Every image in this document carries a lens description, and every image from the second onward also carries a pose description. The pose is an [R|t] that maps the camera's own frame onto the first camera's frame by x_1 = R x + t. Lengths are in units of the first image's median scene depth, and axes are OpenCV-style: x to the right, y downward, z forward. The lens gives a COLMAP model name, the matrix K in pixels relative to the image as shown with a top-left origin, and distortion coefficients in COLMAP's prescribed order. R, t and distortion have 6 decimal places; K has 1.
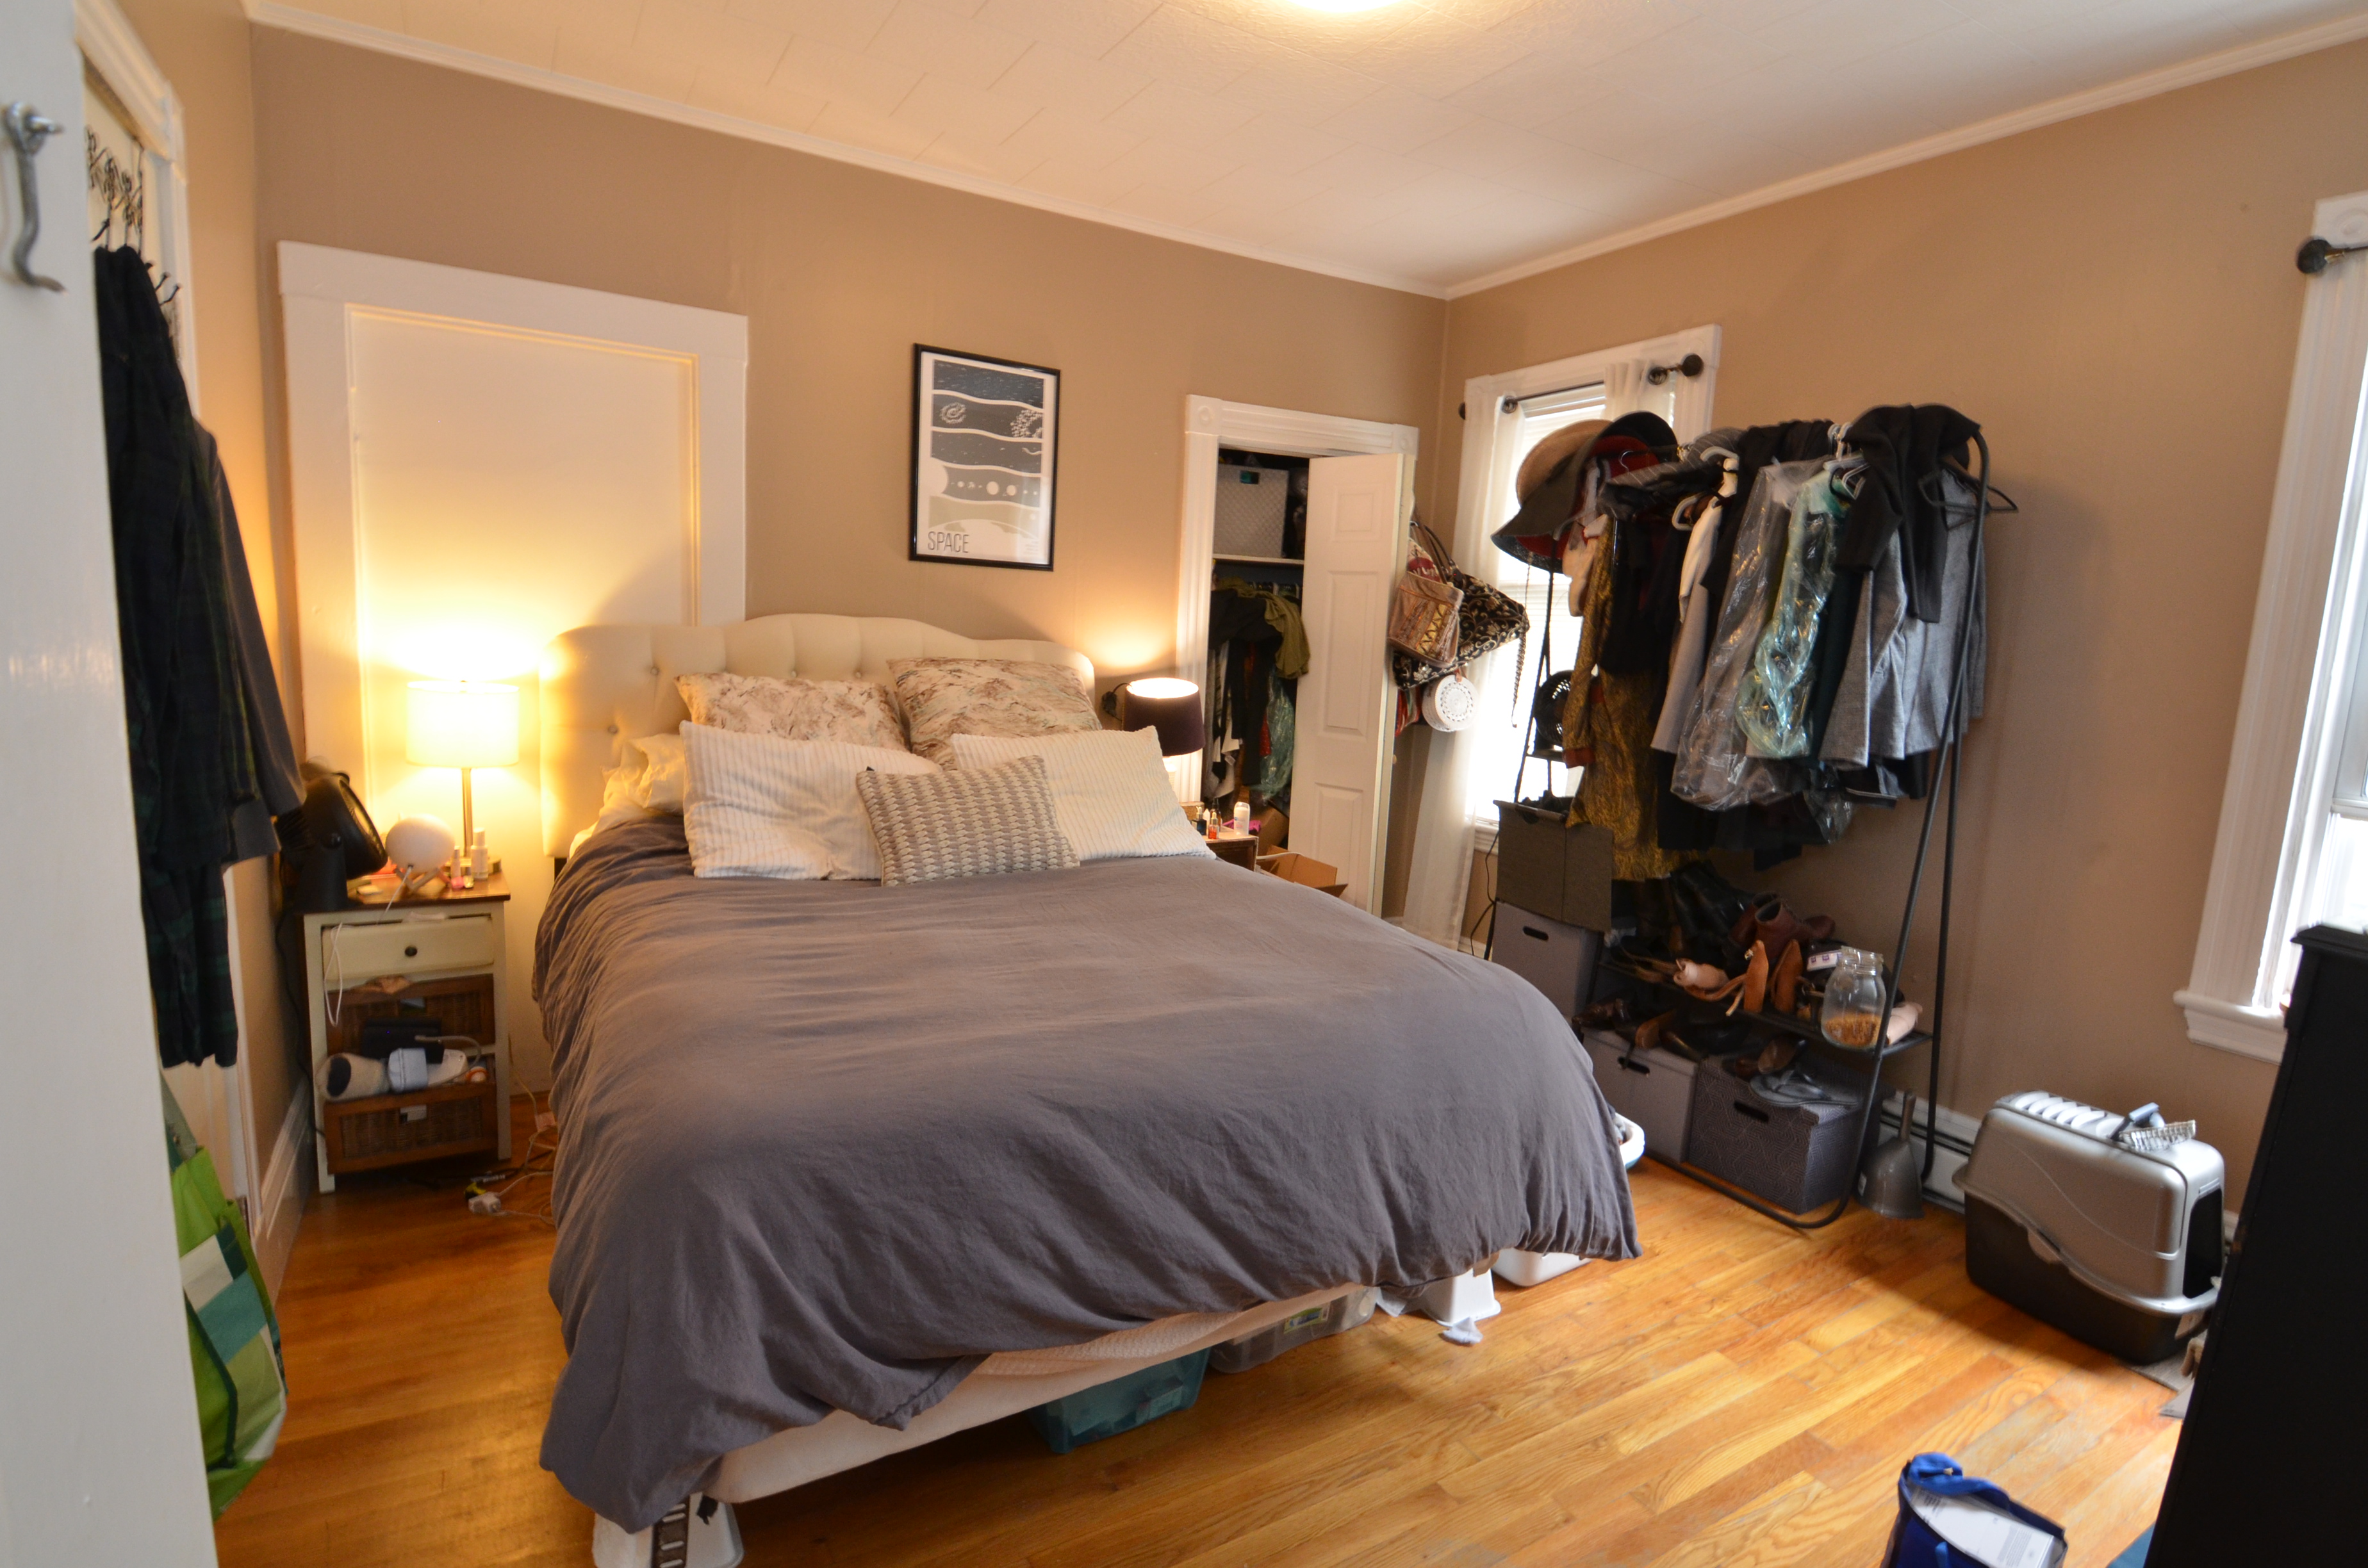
lens RADIAL K [[1160.7, 0, 1184.0], [0, 1160.7, 784.0], [0, 0, 1]] dist [-0.000030, -0.000312]
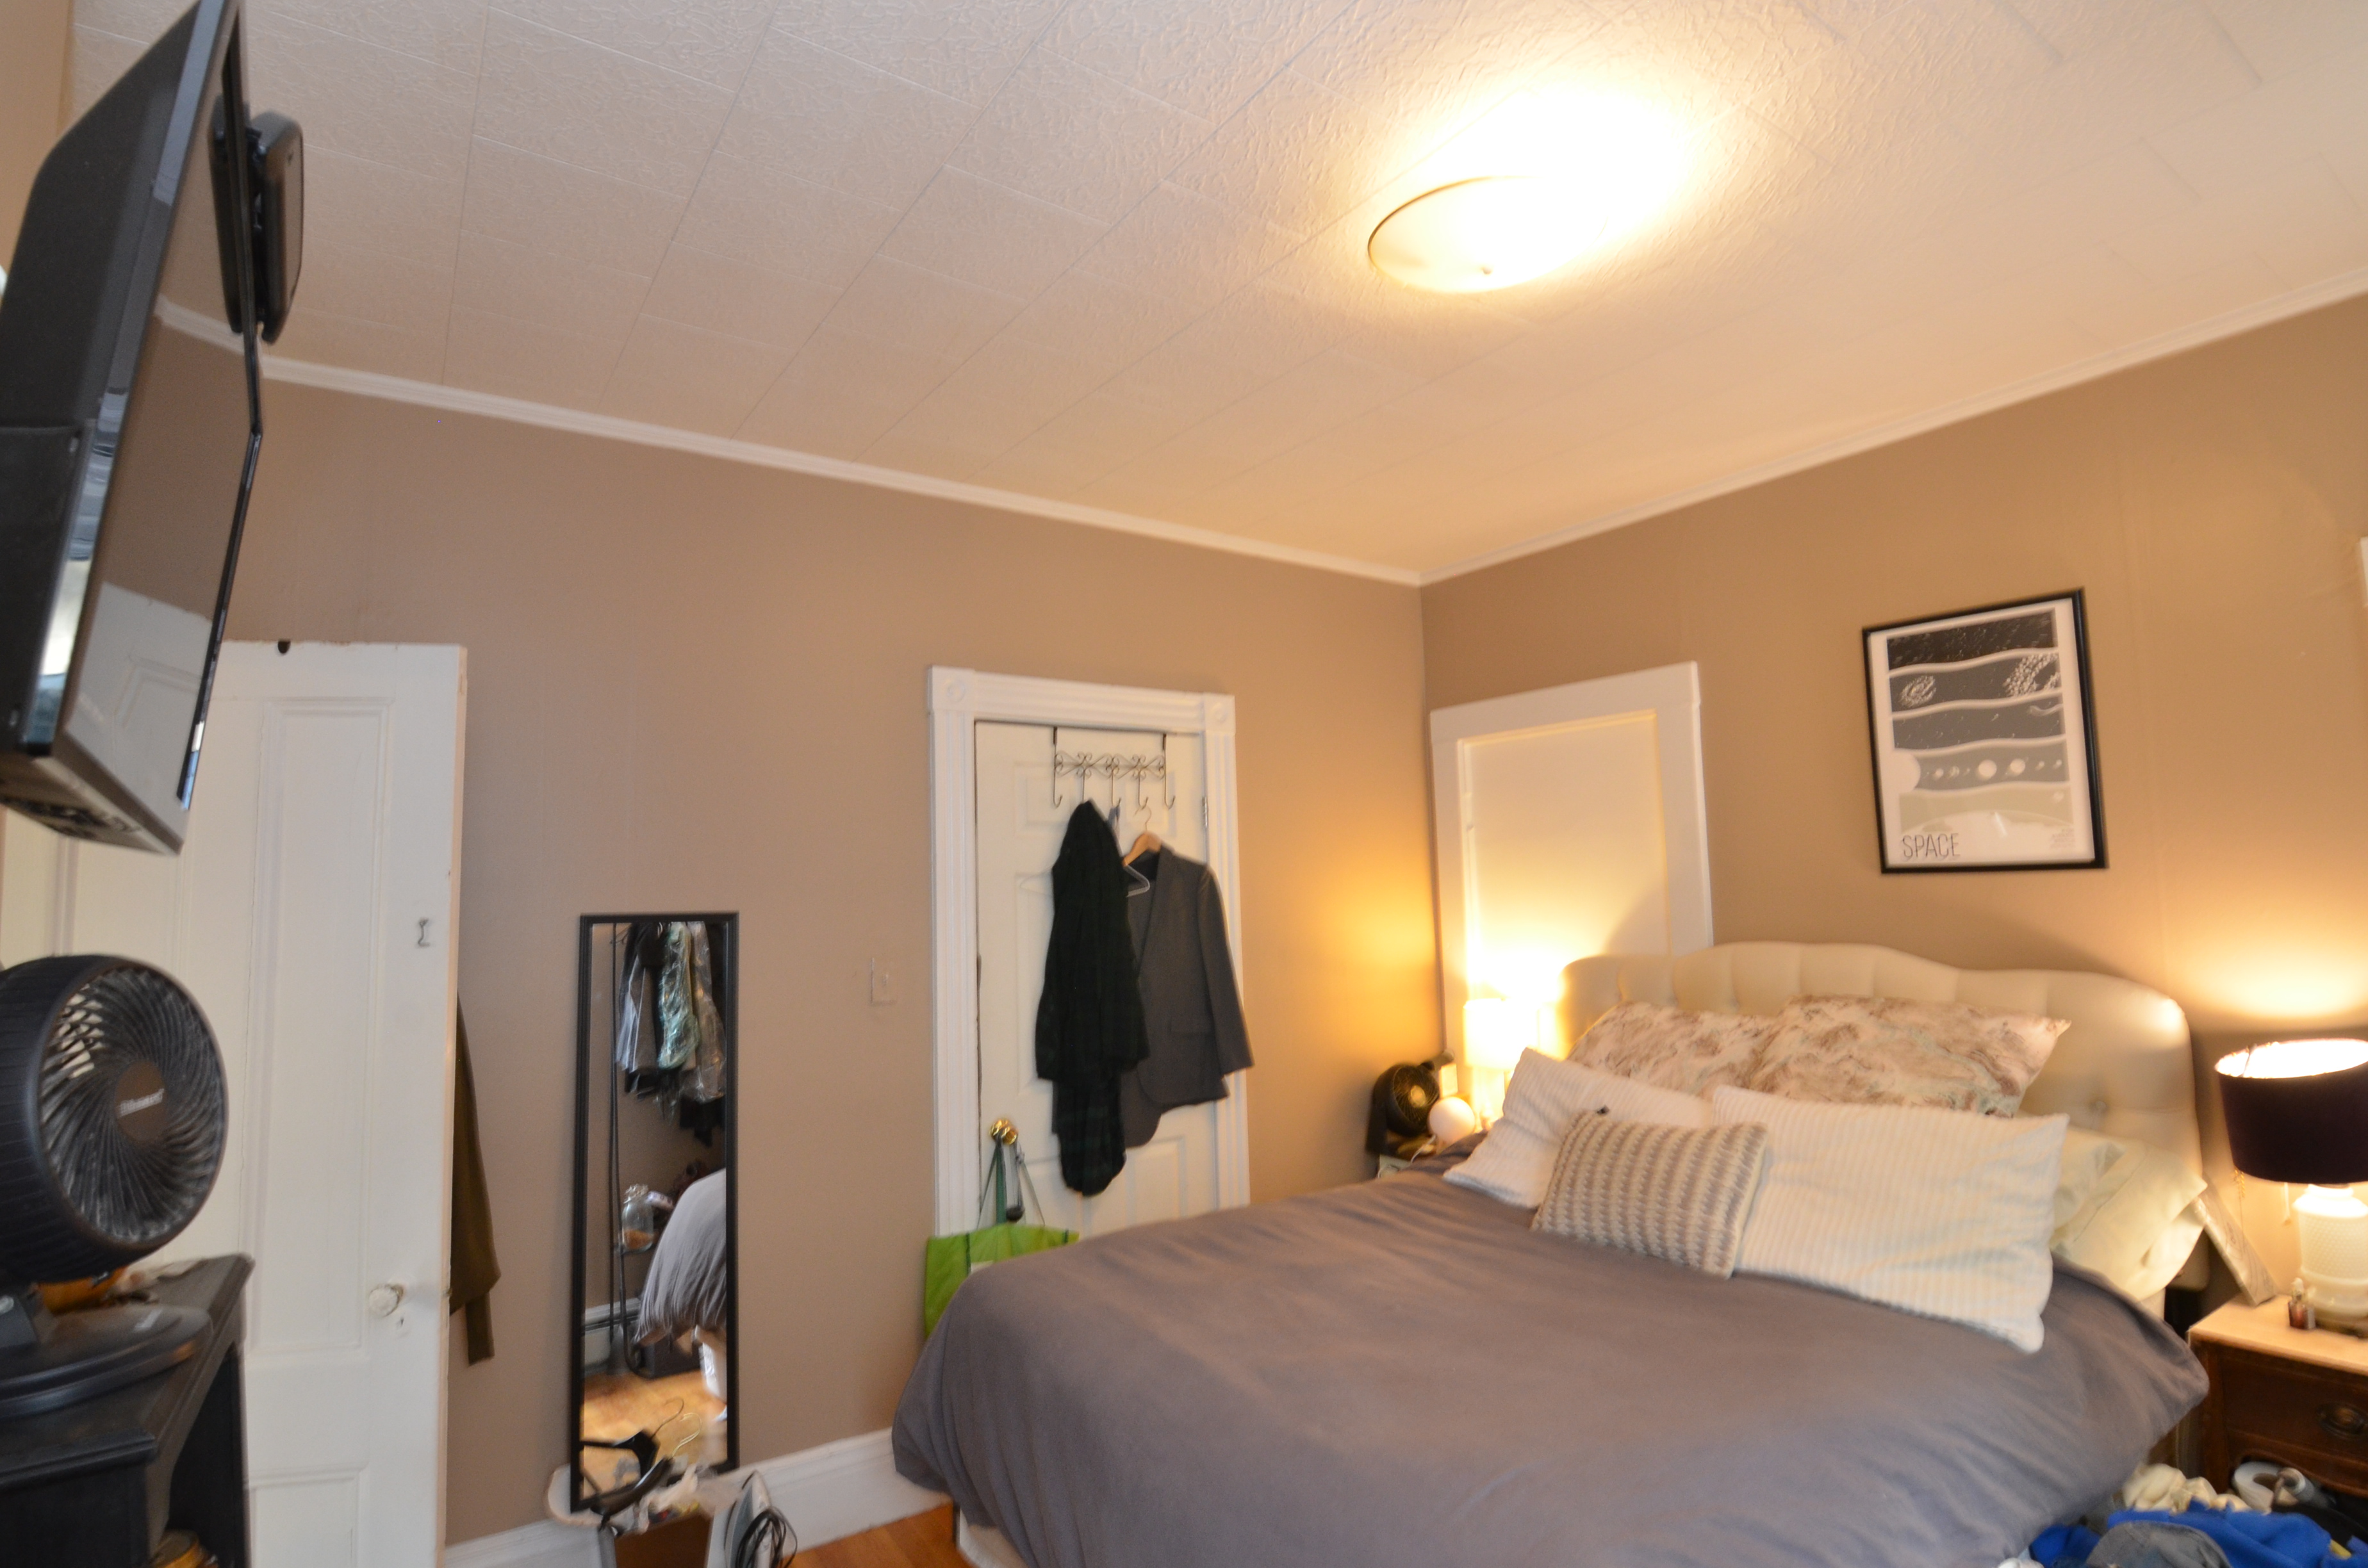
lens RADIAL K [[1155.9, 0, 1184.0], [0, 1155.9, 784.0], [0, 0, 1]] dist [-0.001587, -0.000287]
pose [[0.062603, -0.143141, -0.987720, 0.565476], [-0.112220, 0.982376, -0.149479, -0.077114], [0.991709, 0.120200, 0.045437, 0.464069]]
